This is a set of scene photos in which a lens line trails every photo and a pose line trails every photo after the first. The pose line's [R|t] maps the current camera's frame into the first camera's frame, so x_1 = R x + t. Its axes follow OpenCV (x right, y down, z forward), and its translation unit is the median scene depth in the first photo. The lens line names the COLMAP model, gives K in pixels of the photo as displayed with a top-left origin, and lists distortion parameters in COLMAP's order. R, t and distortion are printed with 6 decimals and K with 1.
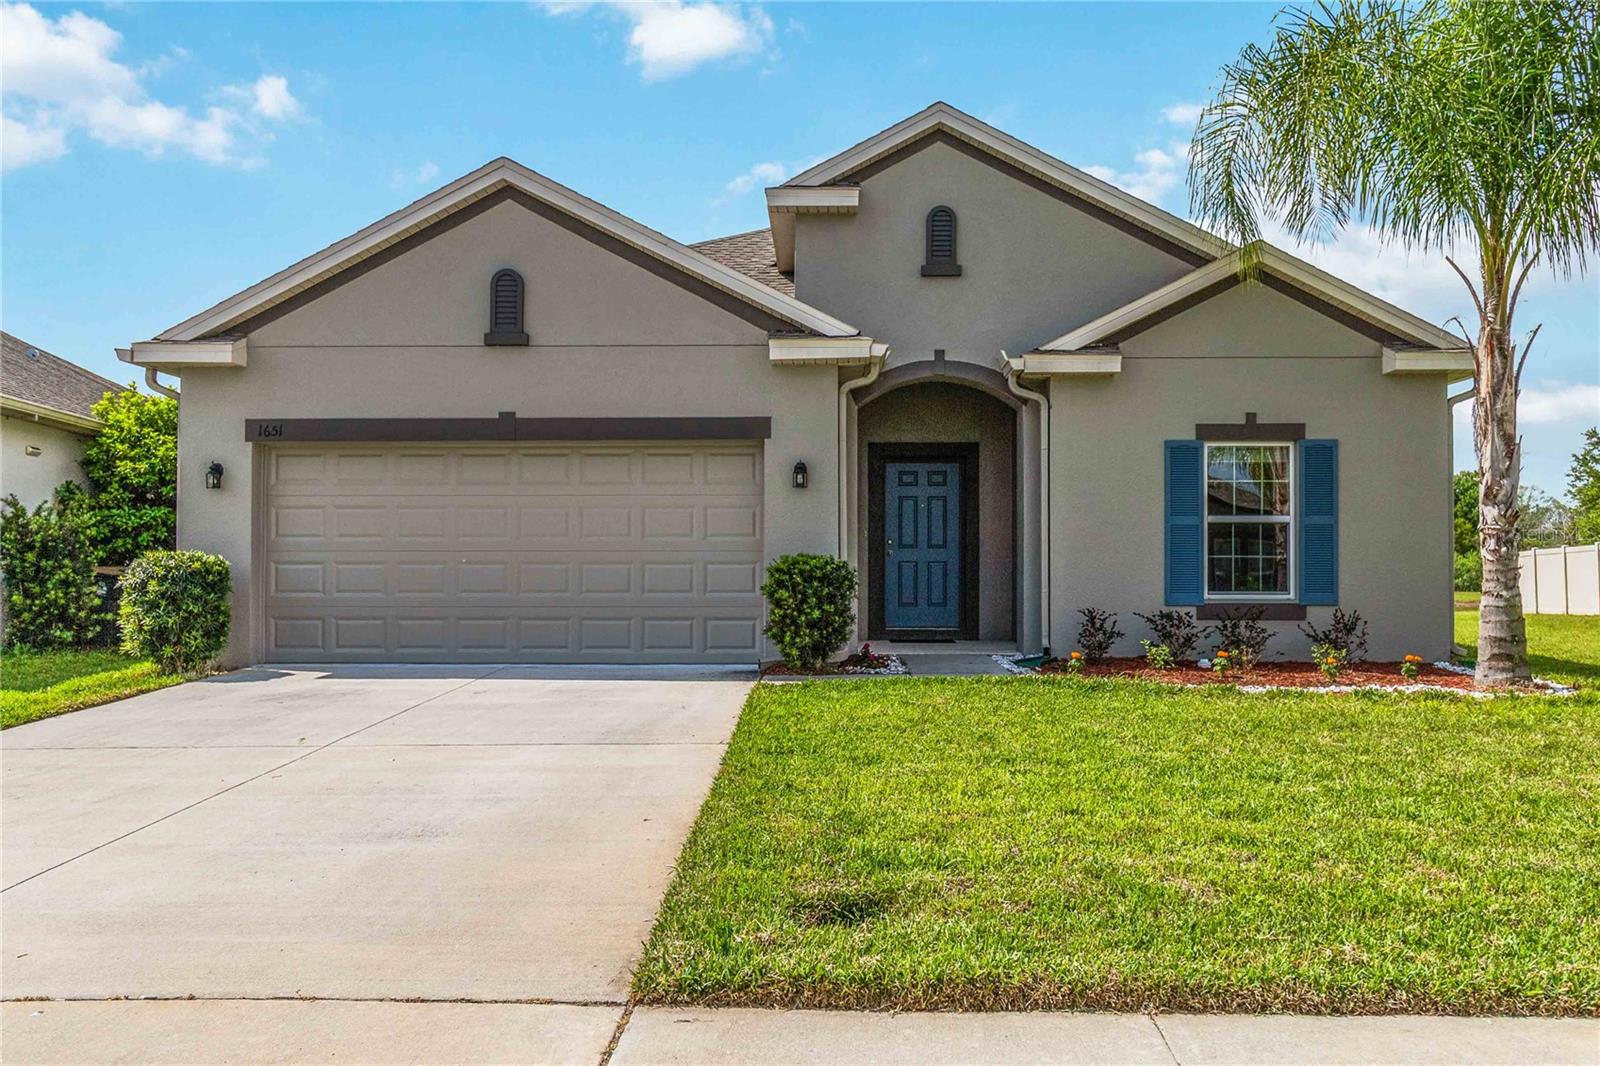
lens RADIAL K [[833.9, 0, 753.7], [0, 833.9, 582.8], [0, 0, 1]] dist [0.005930, -0.000346]
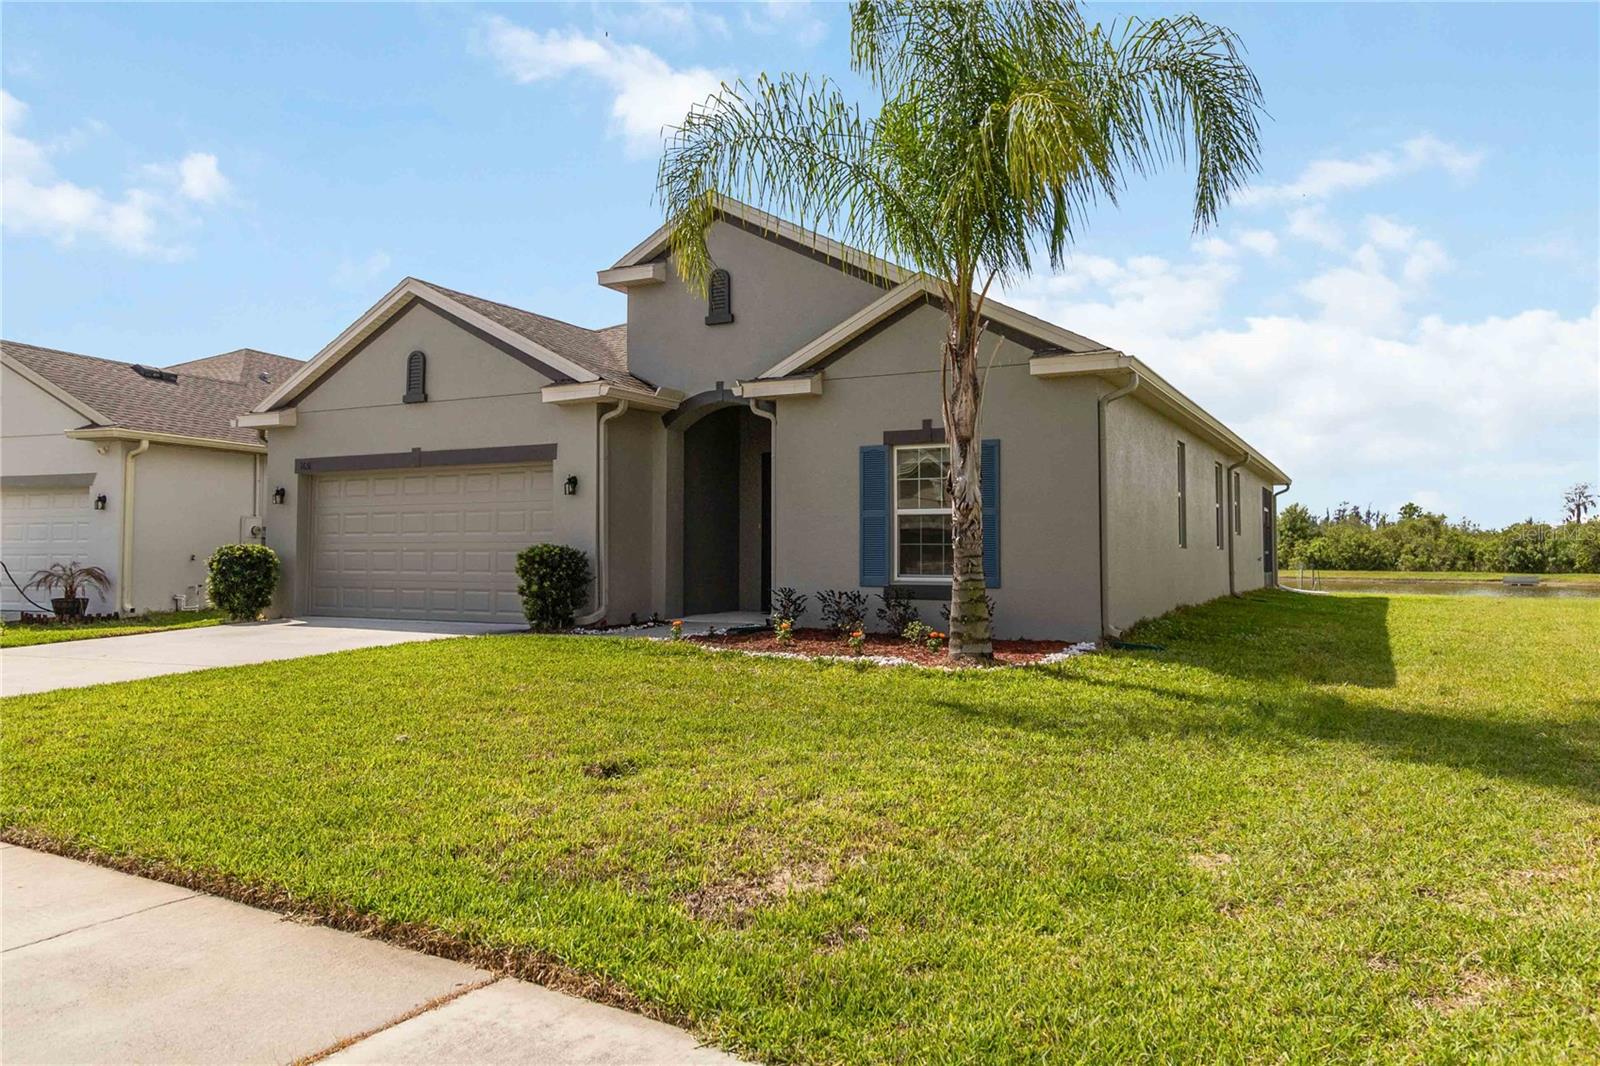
lens RADIAL K [[729.4, 0, 802.4], [0, 729.4, 538.0], [0, 0, 1]] dist [-0.000389, 0.000038]
pose [[0.950783, -0.006952, -0.309779, 0.747038], [-0.004866, 0.999290, -0.037360, -0.001931], [0.309819, 0.037029, 0.950074, -0.001282]]
